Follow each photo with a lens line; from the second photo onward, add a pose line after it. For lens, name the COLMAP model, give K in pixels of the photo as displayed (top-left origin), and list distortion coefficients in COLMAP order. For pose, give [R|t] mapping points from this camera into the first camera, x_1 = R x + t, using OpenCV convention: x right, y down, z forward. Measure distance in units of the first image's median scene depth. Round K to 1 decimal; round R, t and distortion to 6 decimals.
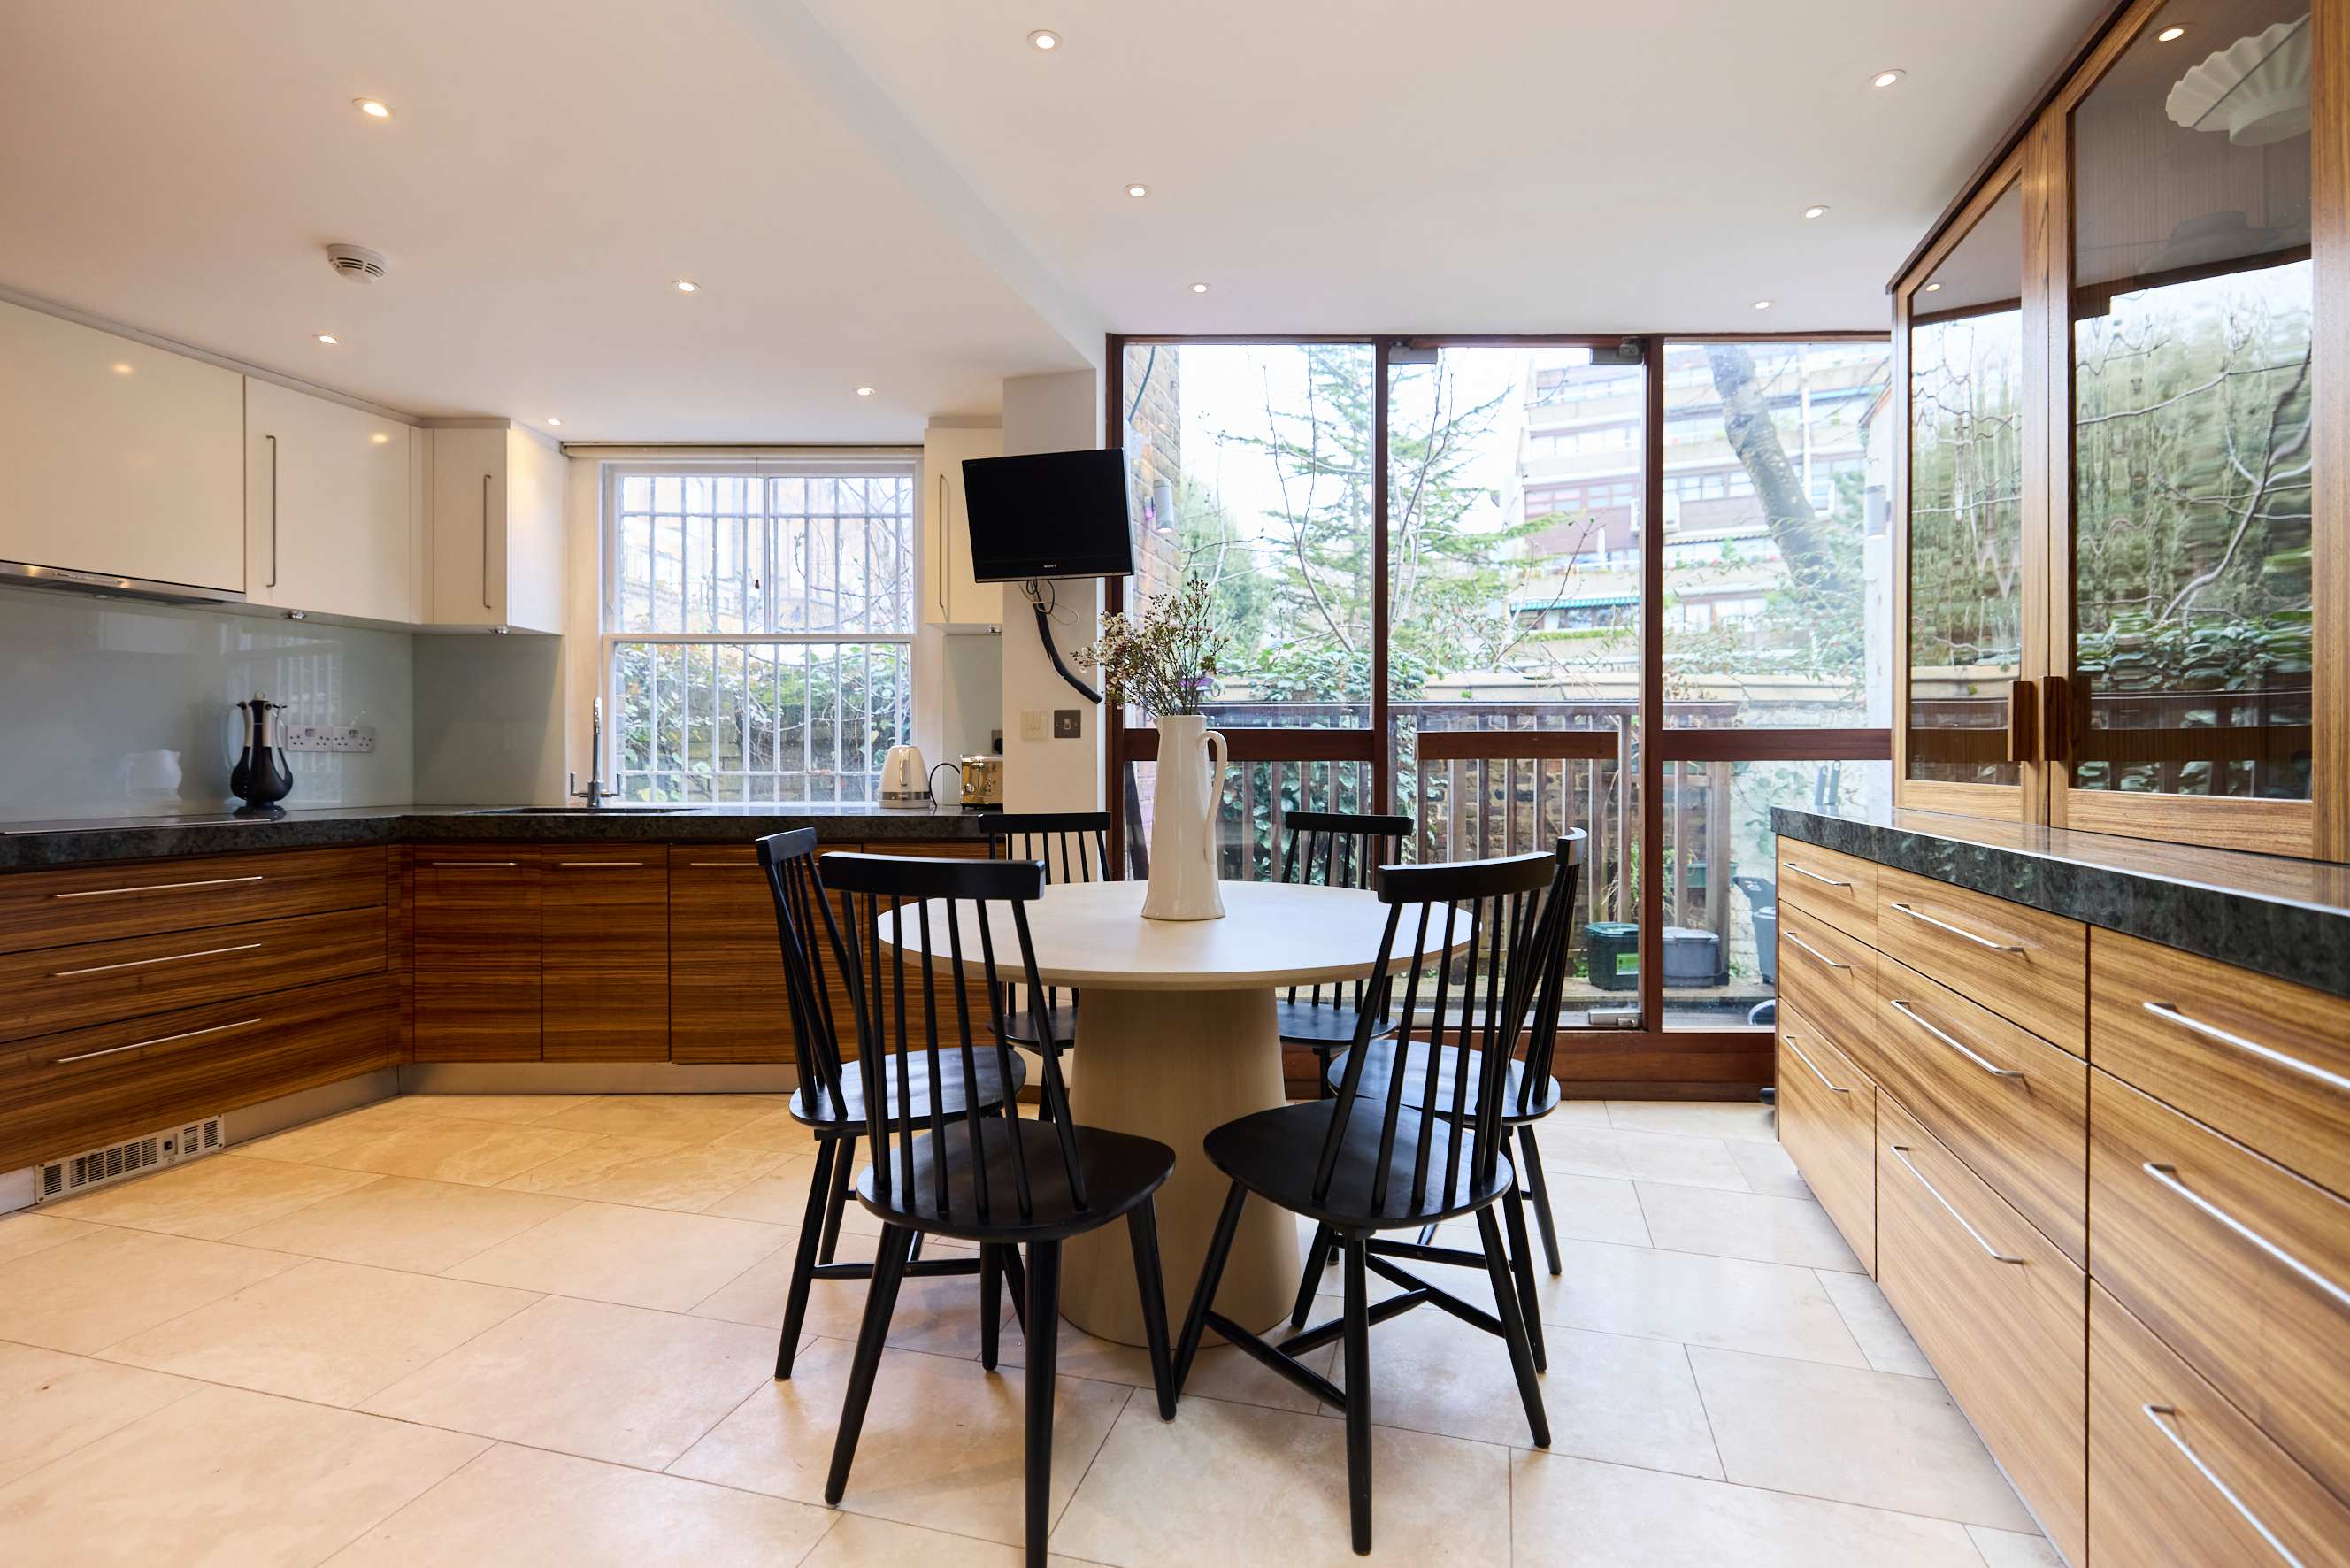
lens RADIAL K [[1075.7, 0, 1173.8], [0, 1075.7, 774.7], [0, 0, 1]] dist [0.003577, 0.000127]
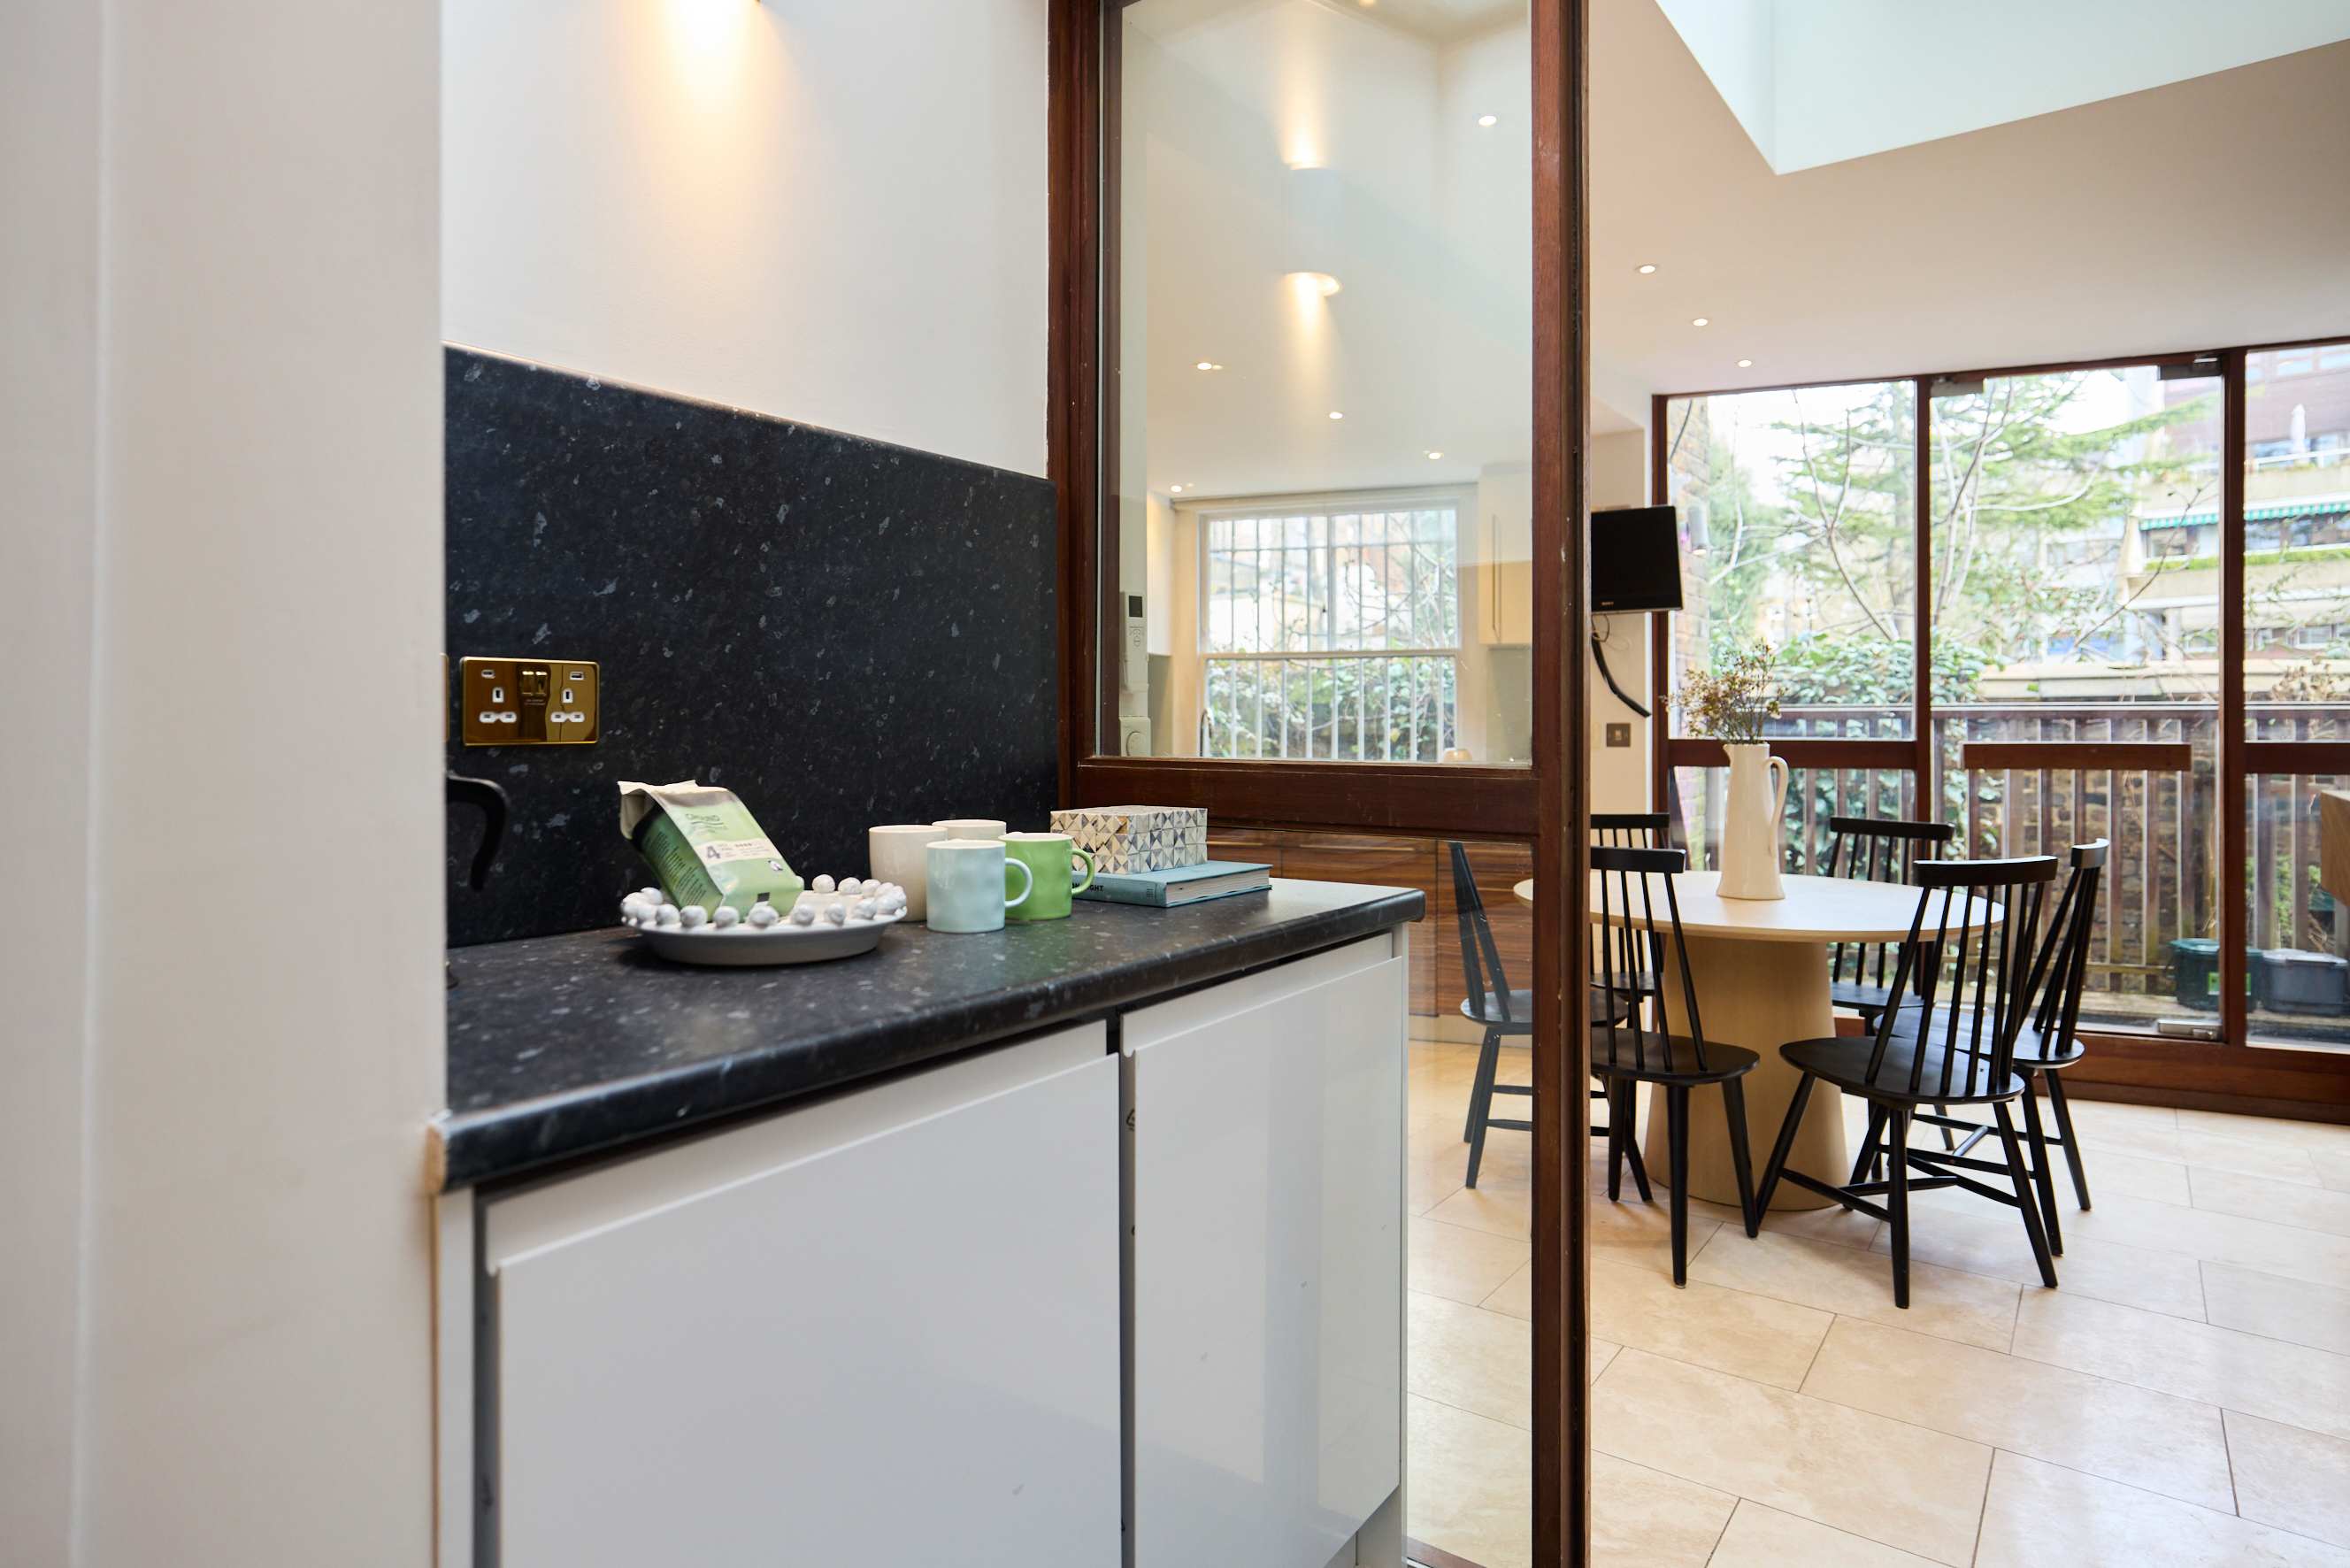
lens RADIAL K [[1264.4, 0, 1201.9], [0, 1264.4, 729.6], [0, 0, 1]] dist [-0.001356, 0.007489]
pose [[0.944193, 0.001609, -0.329389, -0.069750], [-0.007505, 0.999834, -0.016627, -0.025927], [0.329307, 0.018171, 0.944048, -0.416361]]
